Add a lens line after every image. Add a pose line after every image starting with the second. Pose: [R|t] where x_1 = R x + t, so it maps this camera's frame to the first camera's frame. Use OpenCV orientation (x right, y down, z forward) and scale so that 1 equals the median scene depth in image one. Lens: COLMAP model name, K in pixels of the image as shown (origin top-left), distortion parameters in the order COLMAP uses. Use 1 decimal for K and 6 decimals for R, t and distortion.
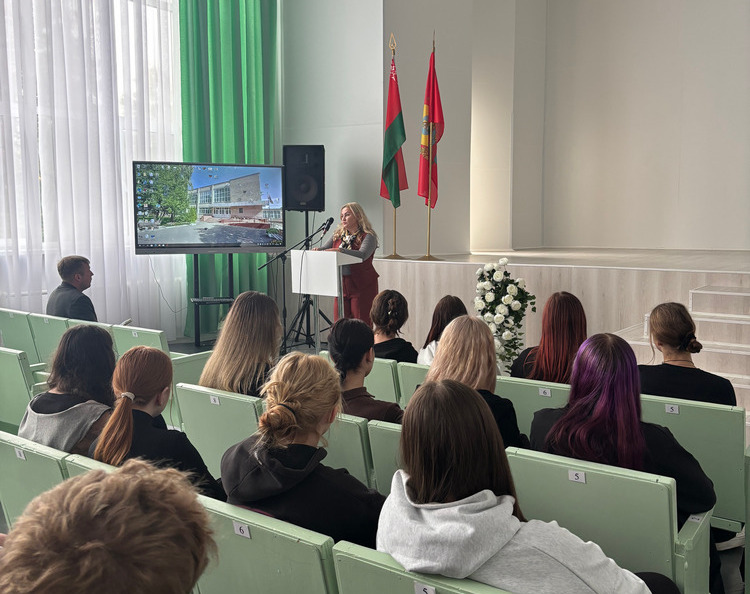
lens RADIAL K [[764.7, 0, 375.7], [0, 764.7, 288.7], [0, 0, 1]] dist [0.107640, -0.012922]
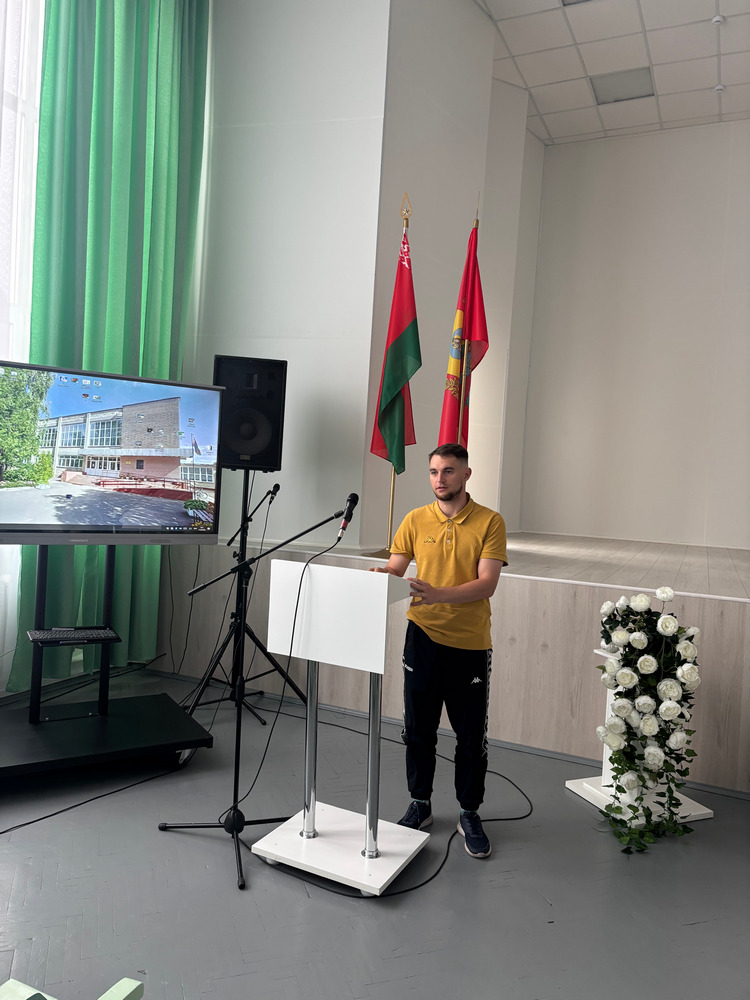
lens RADIAL K [[765.9, 0, 367.2], [0, 765.9, 496.0], [0, 0, 1]] dist [0.037106, -0.000395]
pose [[0.979019, 0.053887, 0.196514, -0.123929], [-0.041939, 0.997038, -0.064464, -0.052011], [-0.199406, 0.054870, 0.978380, 0.446413]]
